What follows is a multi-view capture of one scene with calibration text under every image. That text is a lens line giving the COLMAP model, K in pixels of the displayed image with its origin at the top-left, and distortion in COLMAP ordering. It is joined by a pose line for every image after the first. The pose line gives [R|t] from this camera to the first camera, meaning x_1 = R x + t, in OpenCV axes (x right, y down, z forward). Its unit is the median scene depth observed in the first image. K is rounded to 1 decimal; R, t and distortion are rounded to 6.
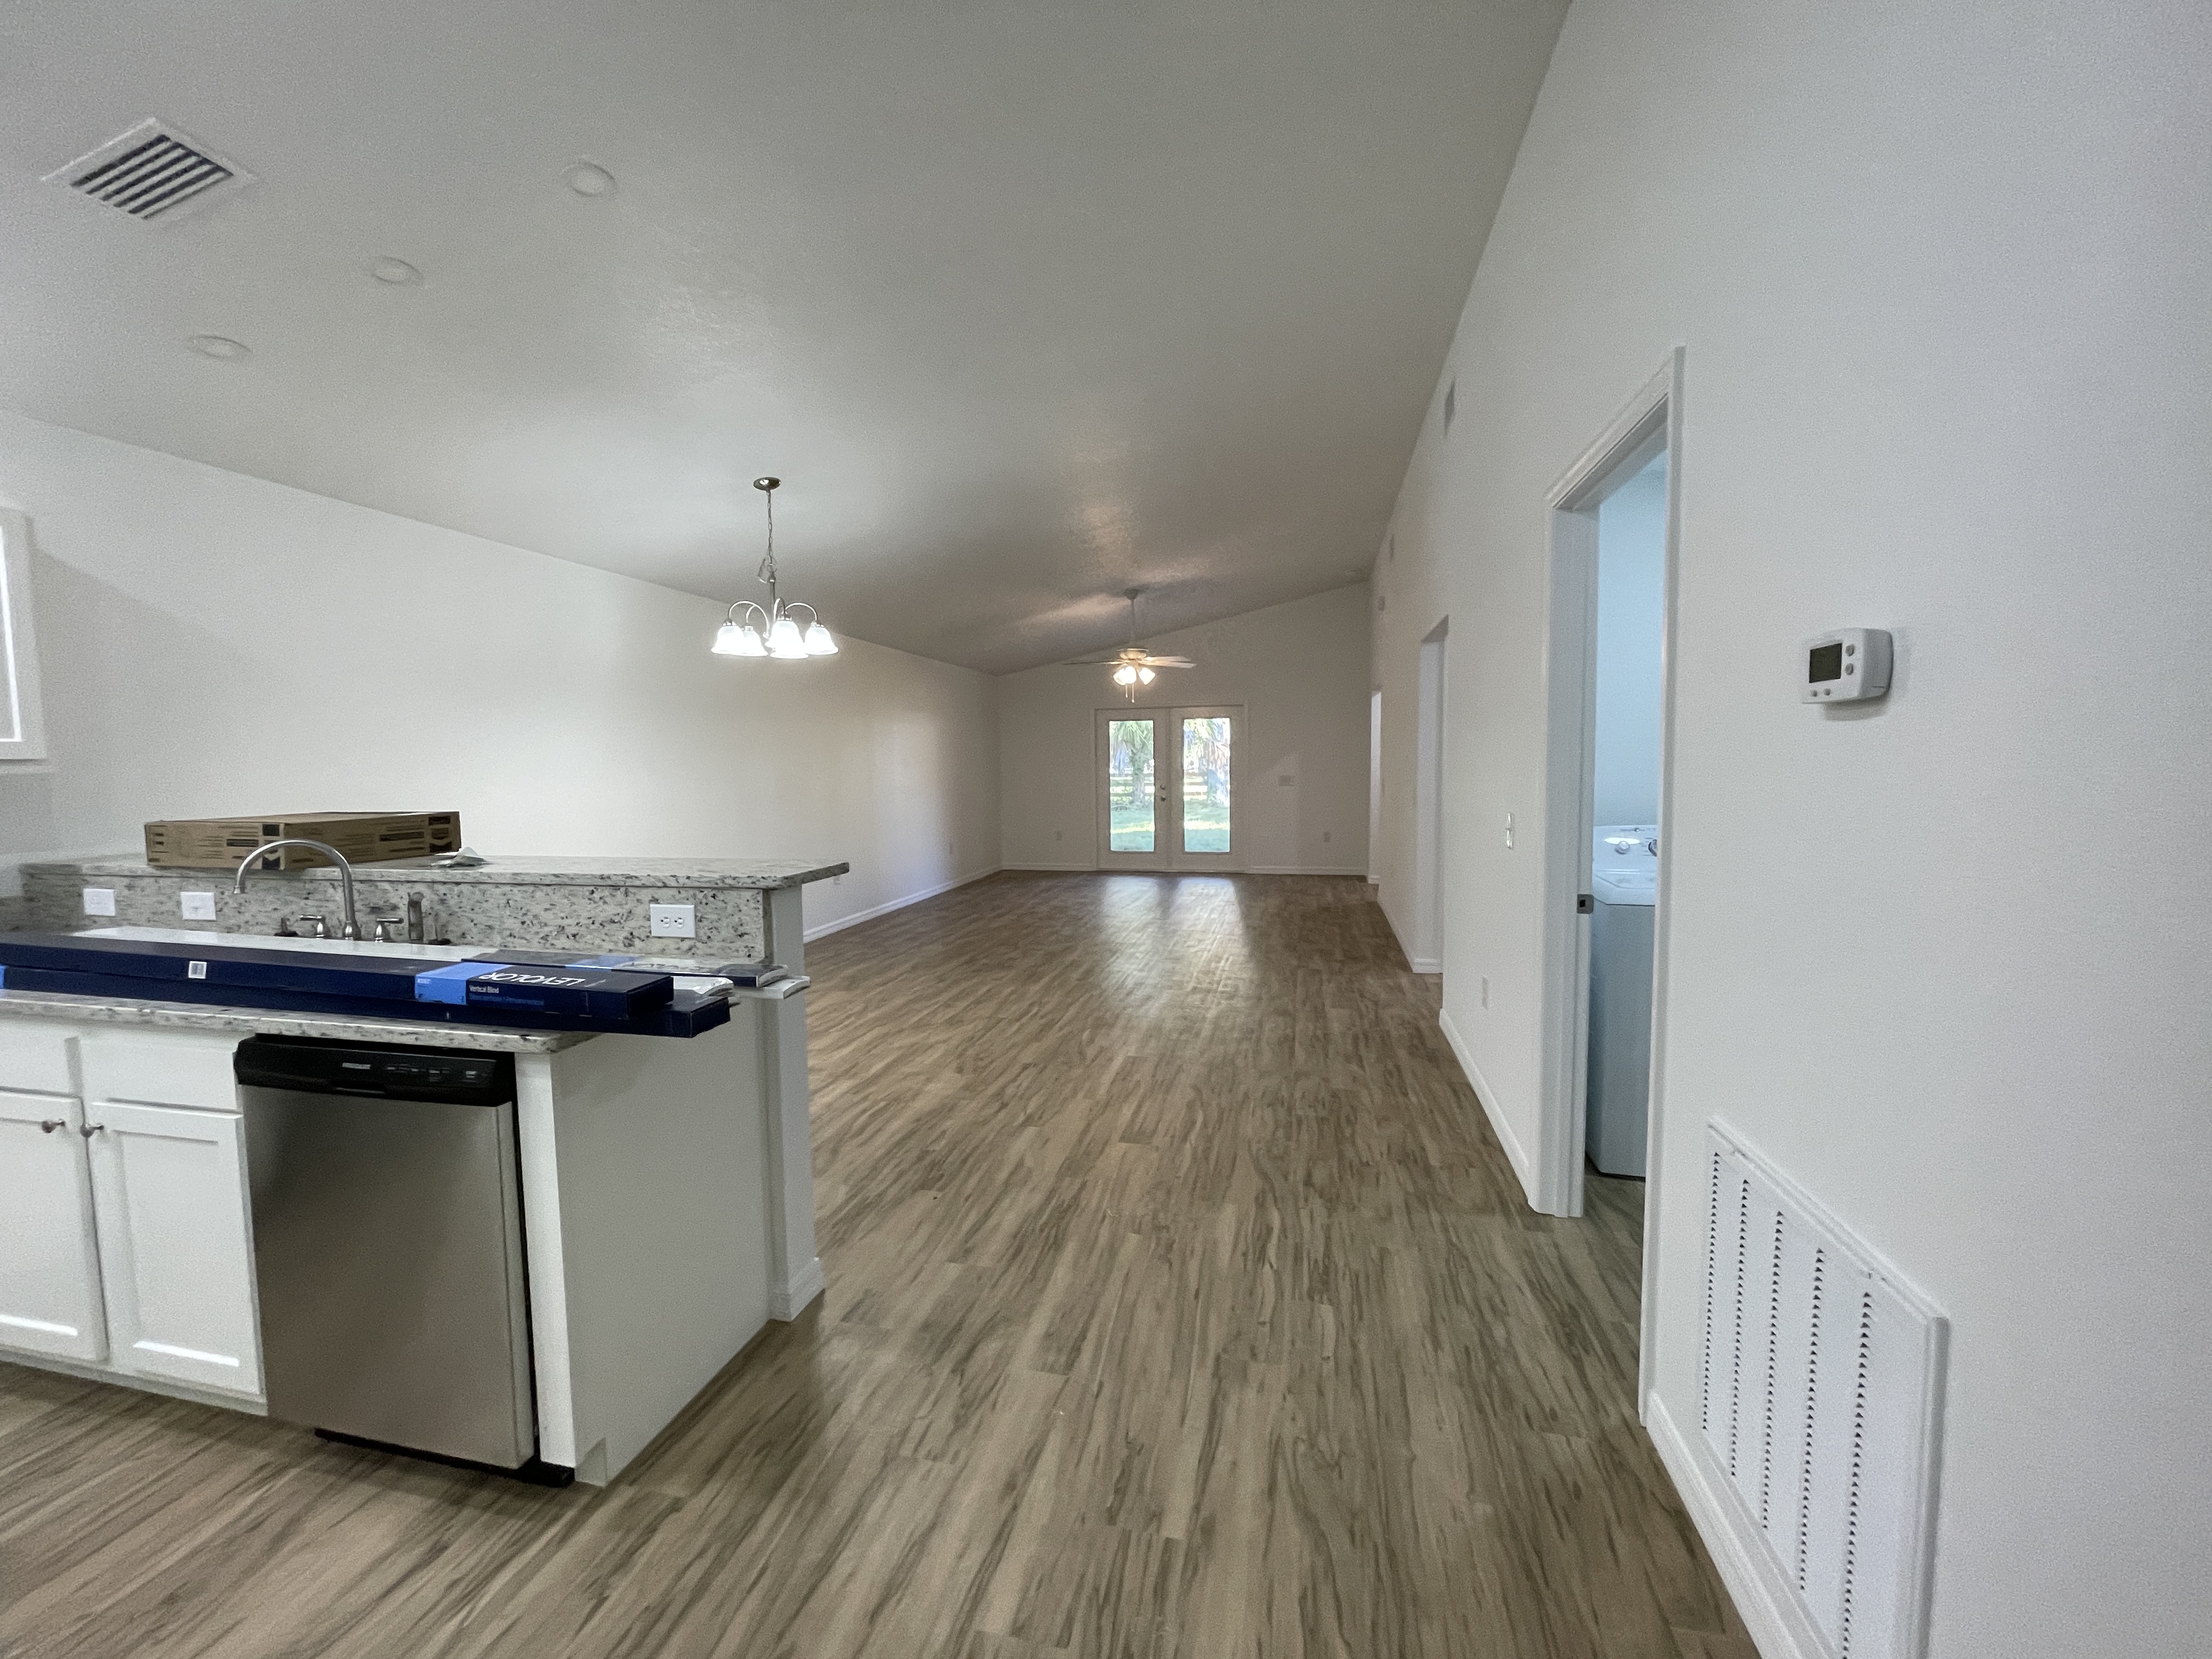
lens RADIAL K [[882.4, 0, 1106.0], [0, 882.4, 829.5], [0, 0, 1]] dist [-0.000217, 0.000020]
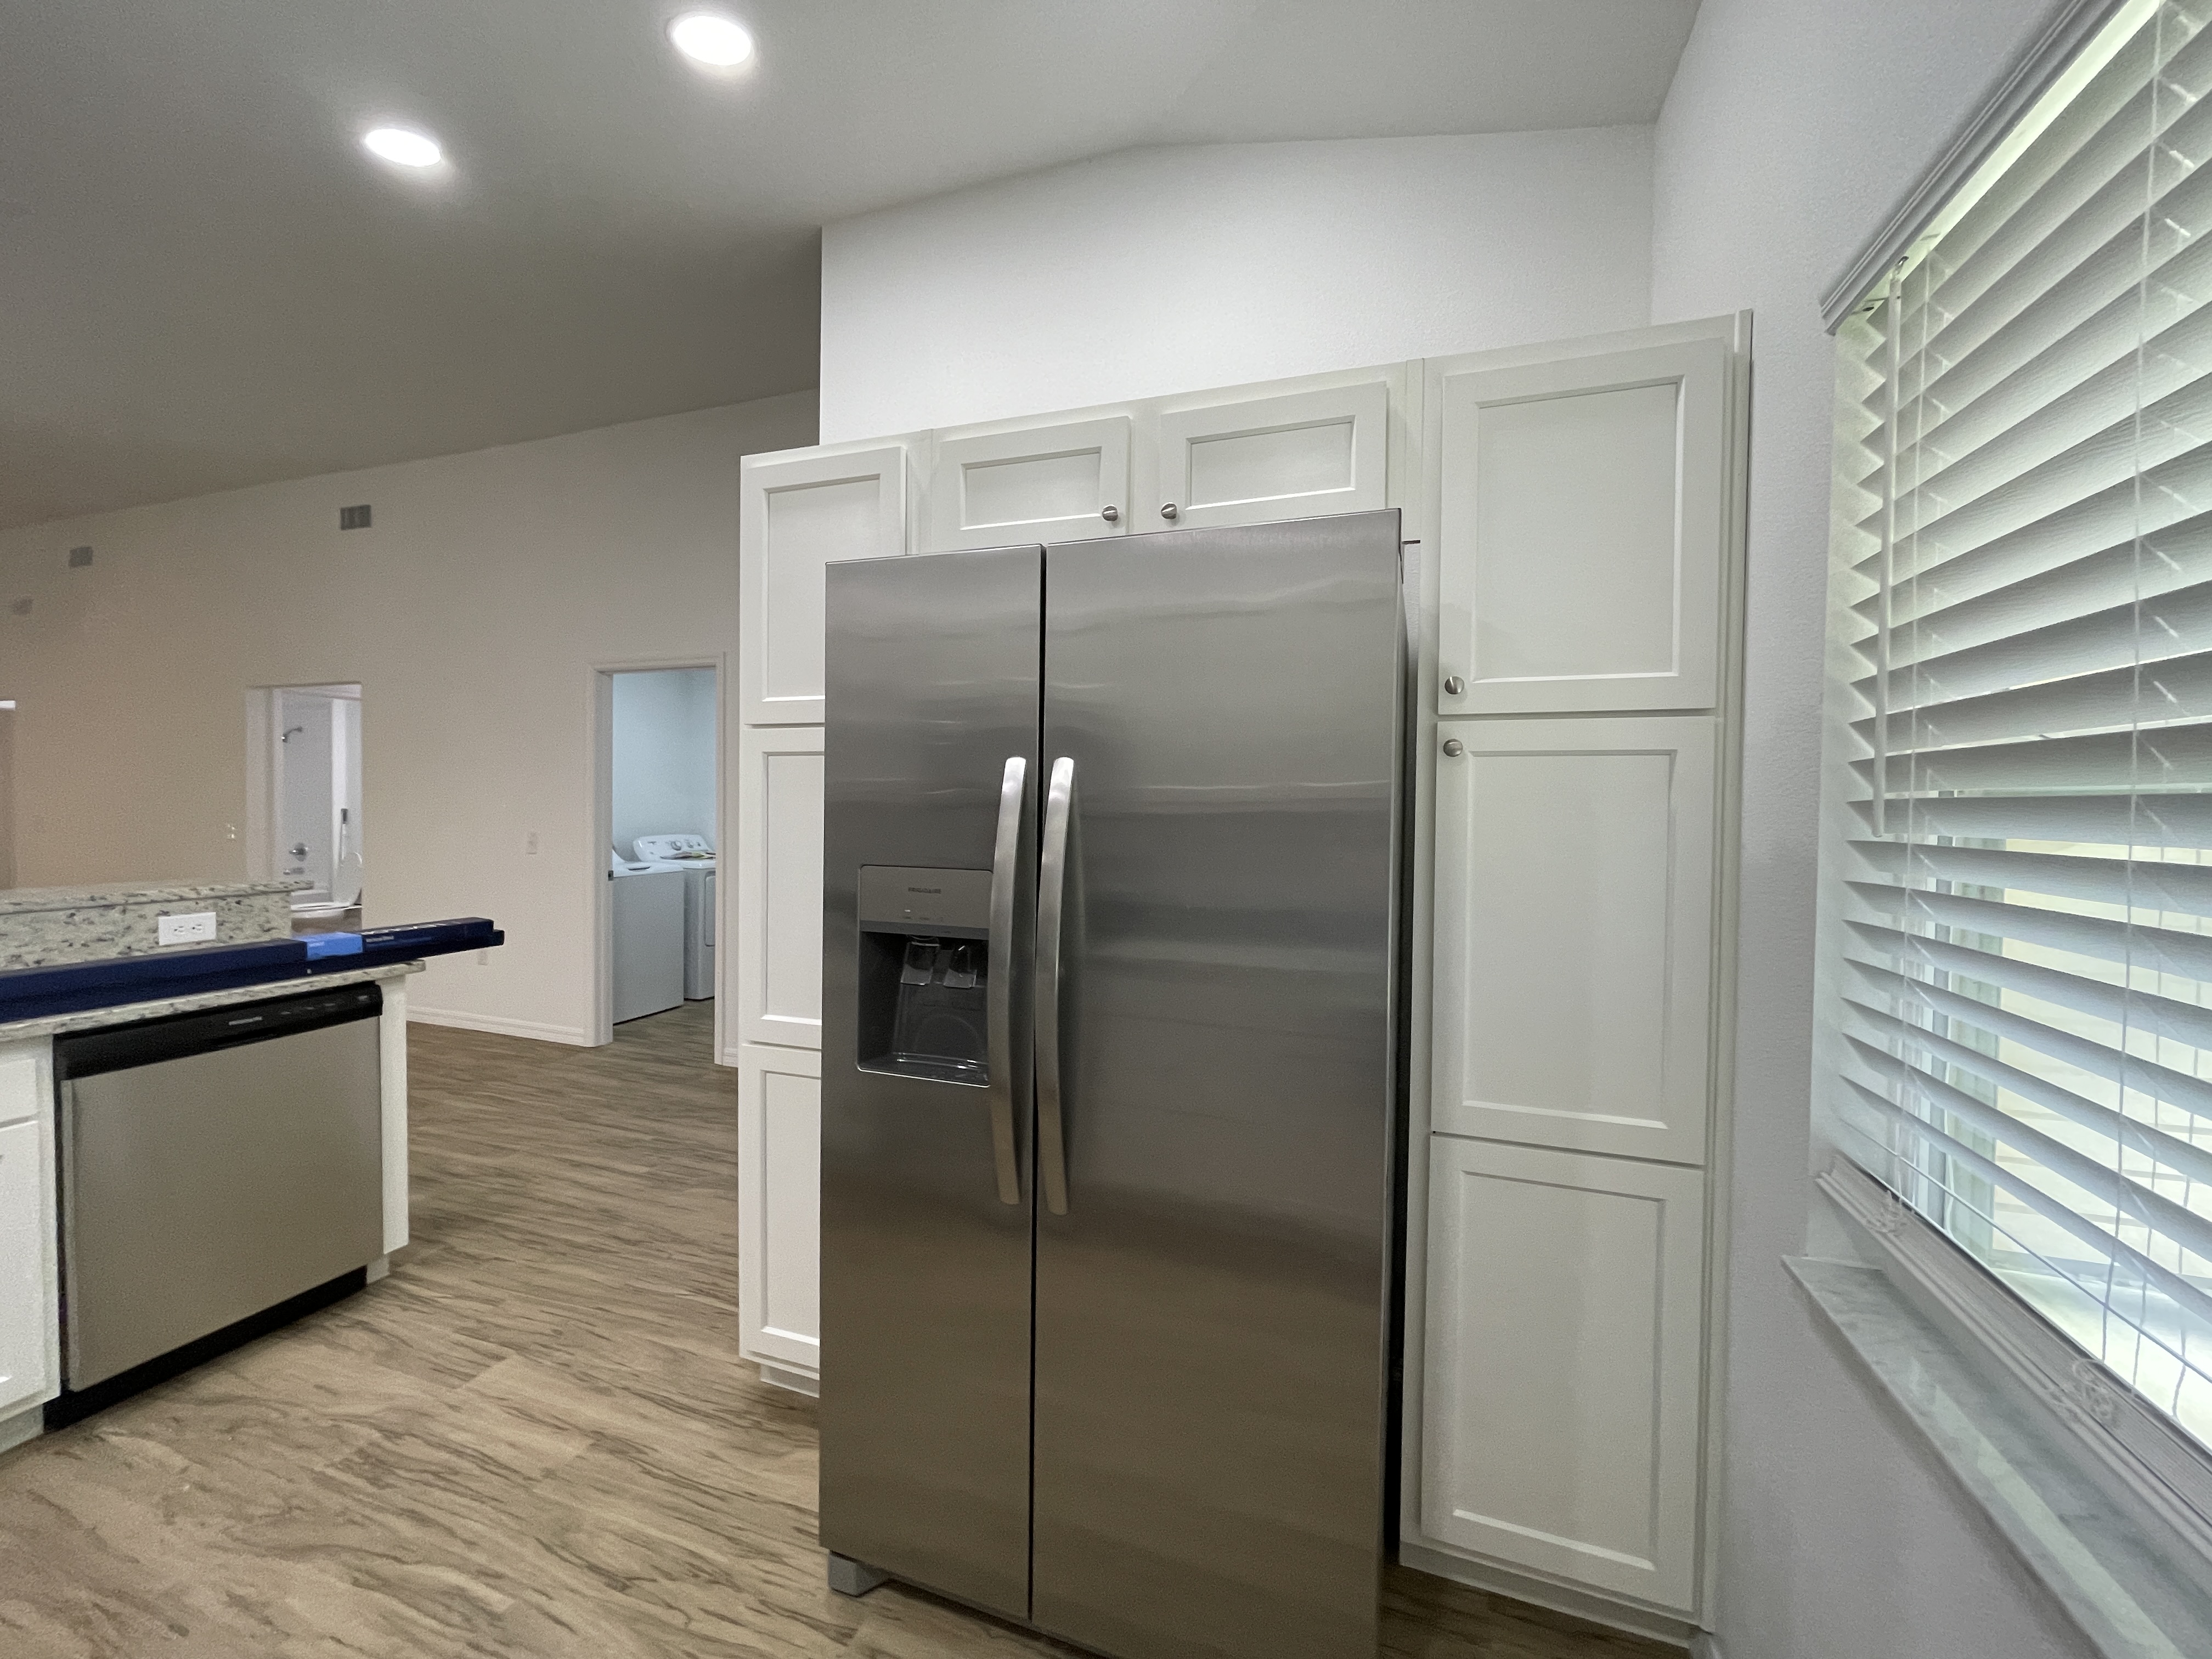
lens RADIAL K [[879.3, 0, 1078.3], [0, 879.3, 823.1], [0, 0, 1]] dist [0.001037, -0.000582]
pose [[0.123155, -0.009682, 0.992340, -0.820582], [0.061090, 0.998130, 0.002157, 0.018577], [-0.990505, 0.060357, 0.123516, -0.172434]]
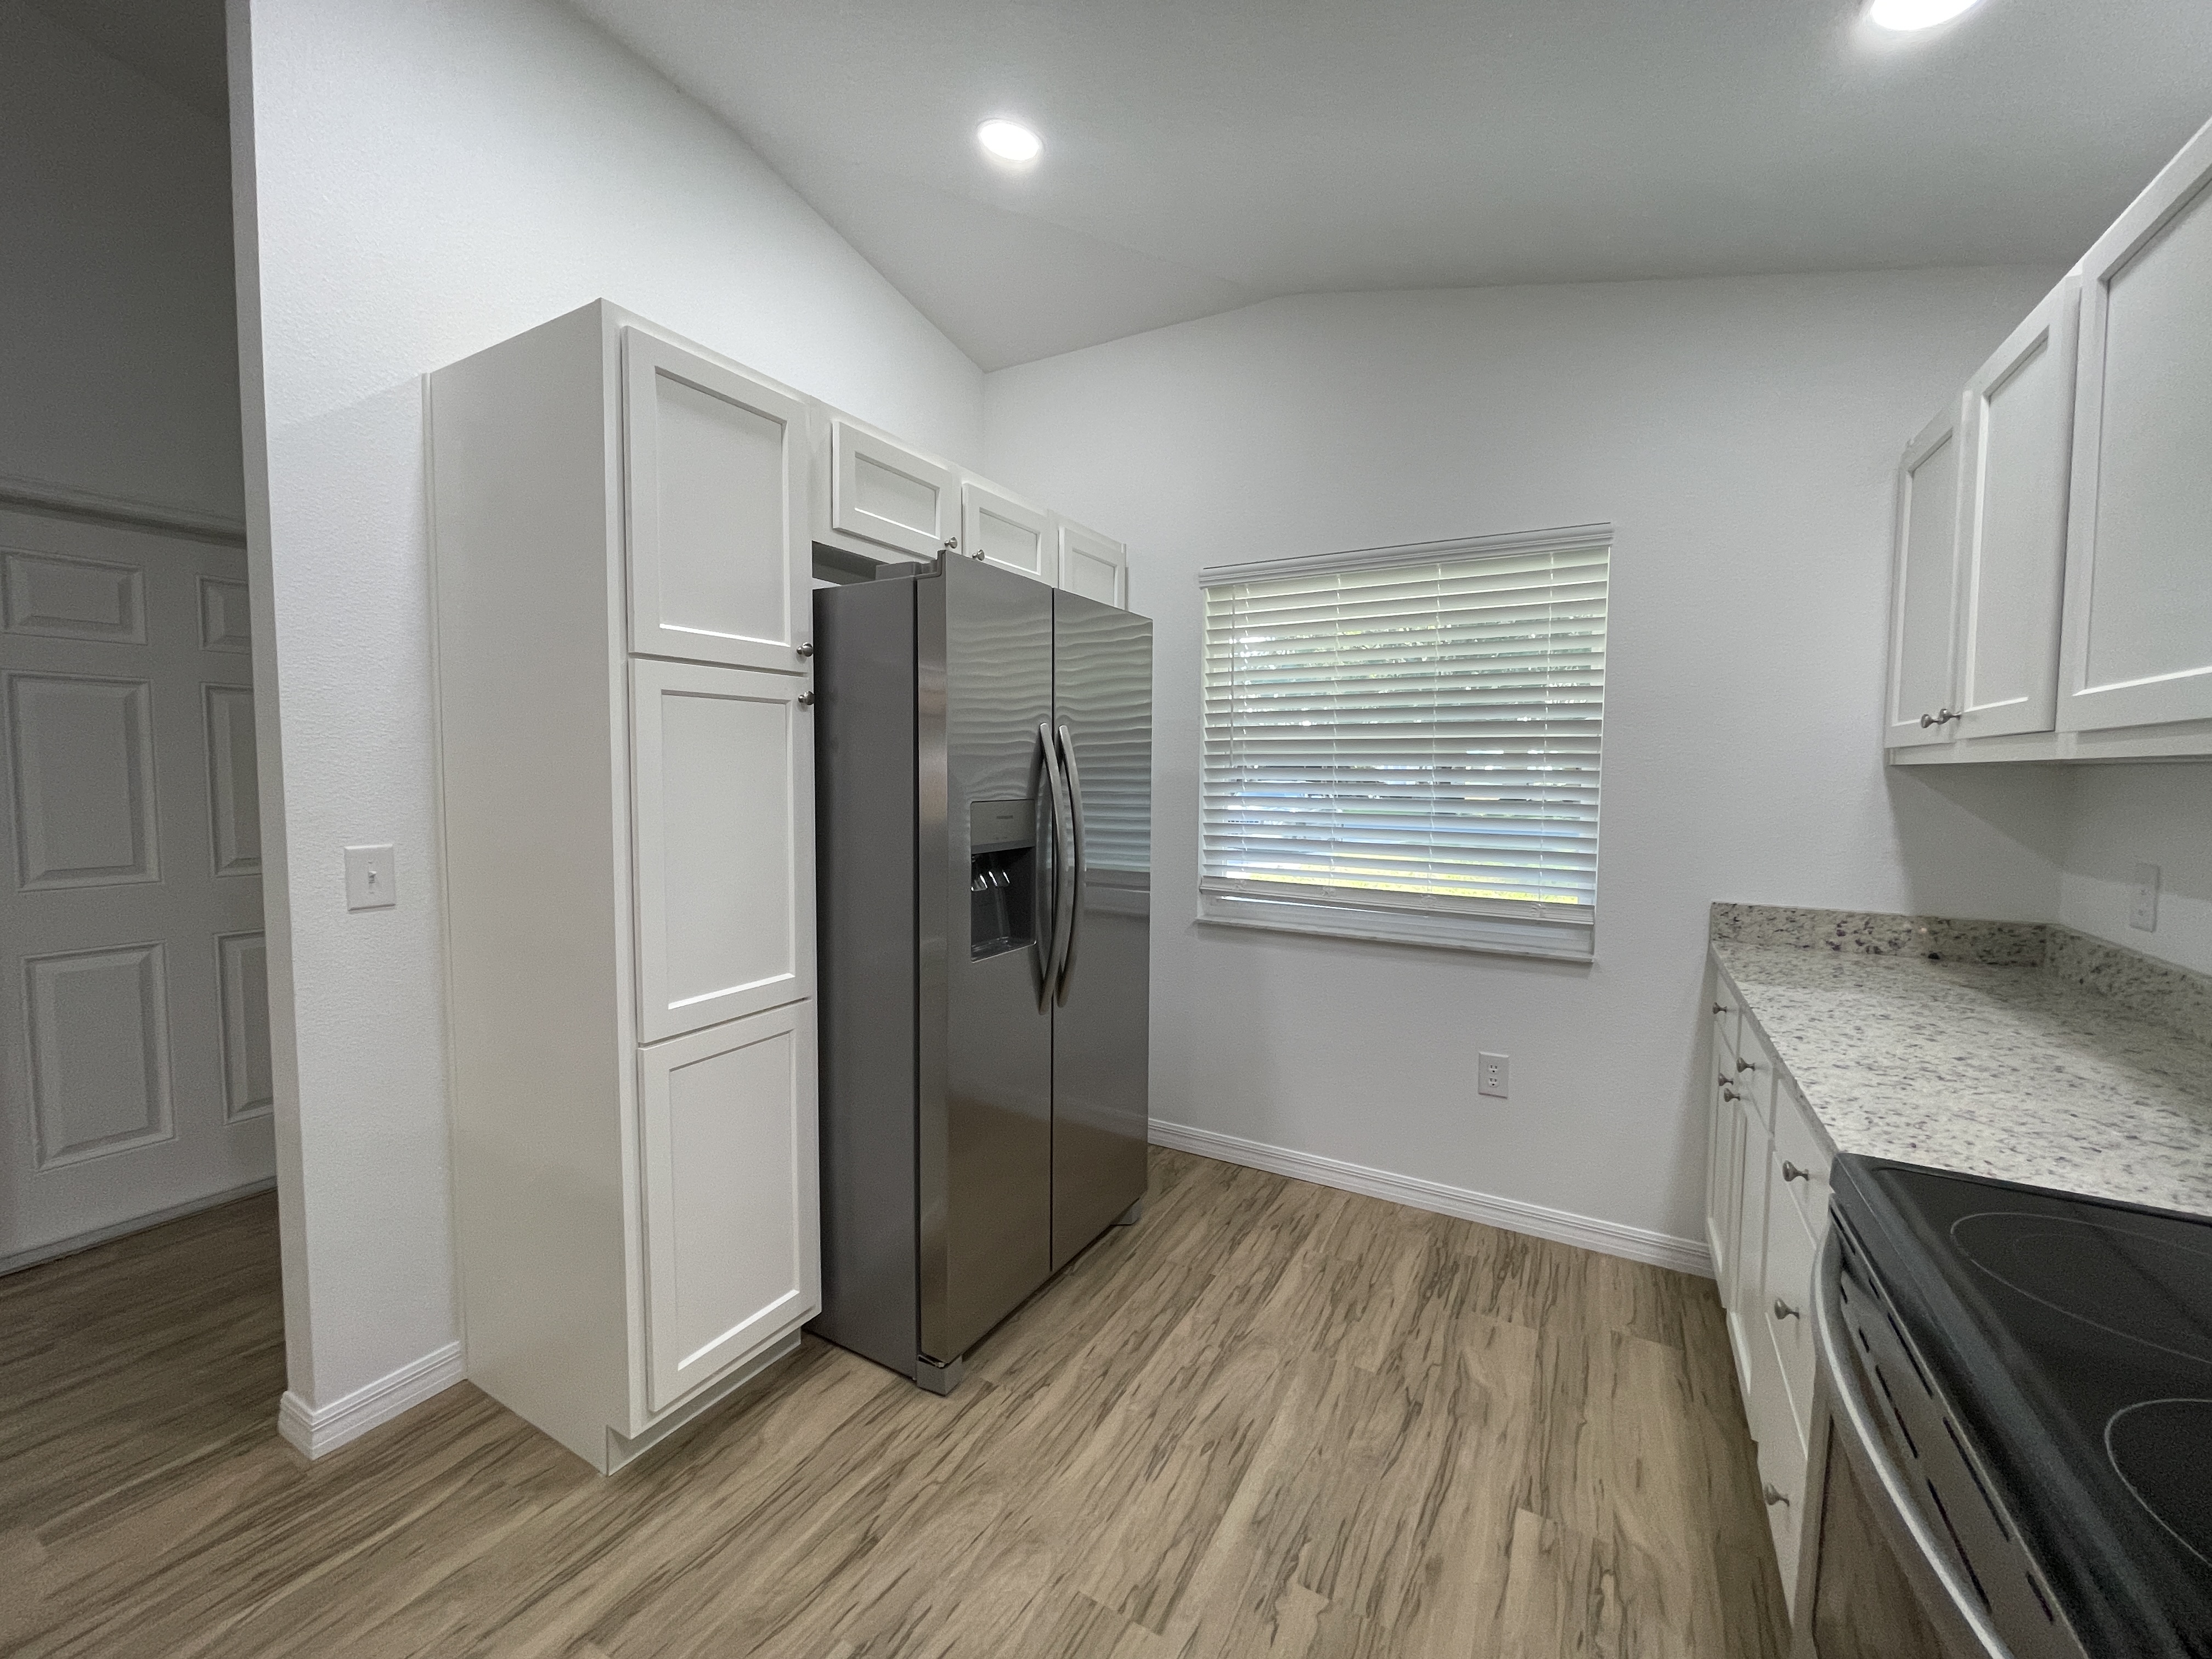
lens RADIAL K [[894.1, 0, 1099.0], [0, 894.1, 817.7], [0, 0, 1]] dist [-0.001289, -0.000308]
pose [[-0.956833, -0.009101, 0.290495, -0.666202], [0.026457, 0.992632, 0.118242, -0.014182], [-0.289430, 0.120823, -0.949543, 0.406799]]
